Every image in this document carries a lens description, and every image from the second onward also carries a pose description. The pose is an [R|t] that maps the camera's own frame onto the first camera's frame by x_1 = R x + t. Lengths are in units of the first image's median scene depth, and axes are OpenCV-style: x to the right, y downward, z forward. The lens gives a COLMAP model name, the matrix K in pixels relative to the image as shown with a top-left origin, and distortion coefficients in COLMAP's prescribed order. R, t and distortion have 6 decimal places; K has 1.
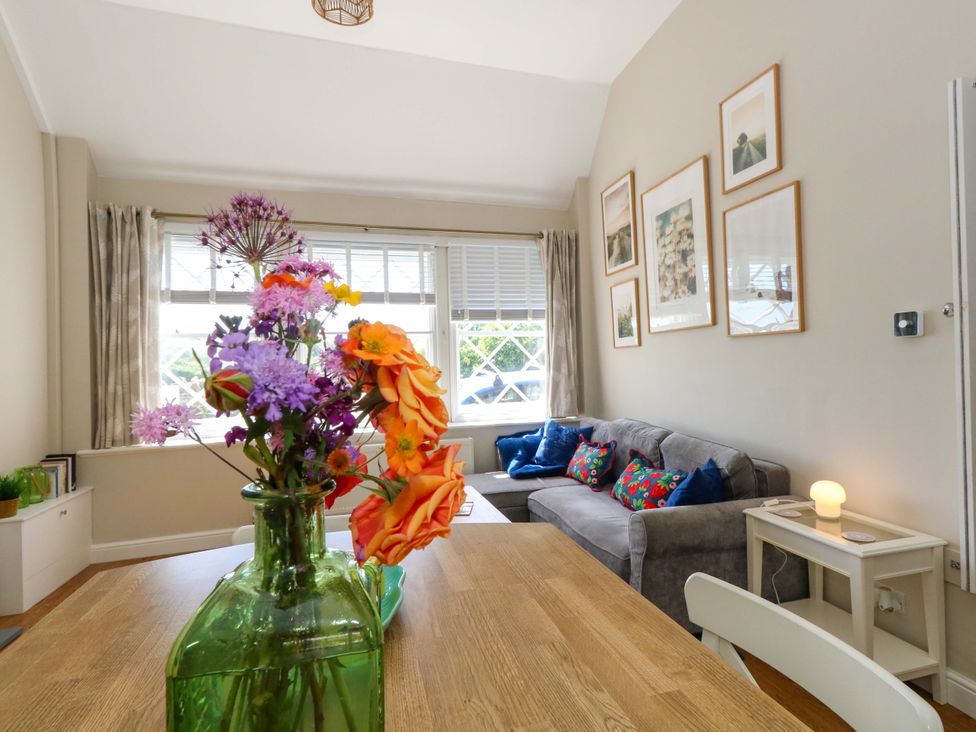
lens RADIAL K [[523.8, 0, 498.3], [0, 523.8, 360.7], [0, 0, 1]] dist [0.001416, 0.000584]
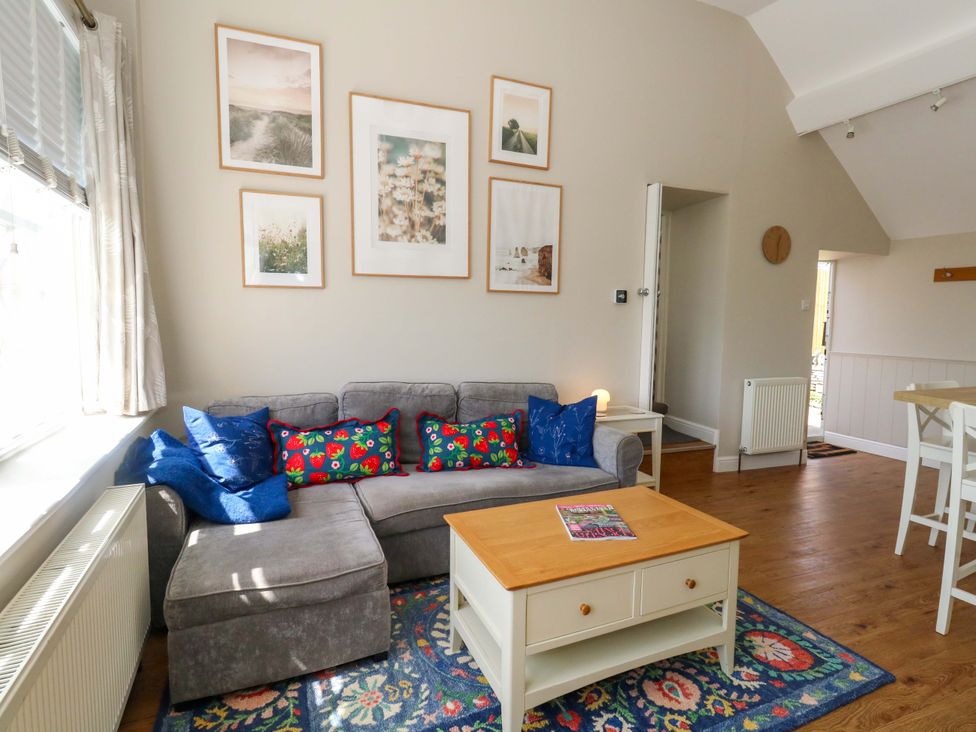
lens RADIAL K [[523.8, 0, 498.3], [0, 523.8, 360.7], [0, 0, 1]] dist [0.001416, 0.000584]
pose [[-0.134191, -0.059392, 0.989174, -0.575679], [-0.013730, 0.998218, 0.058072, 0.031646], [-0.990860, -0.005789, -0.134767, 0.942921]]
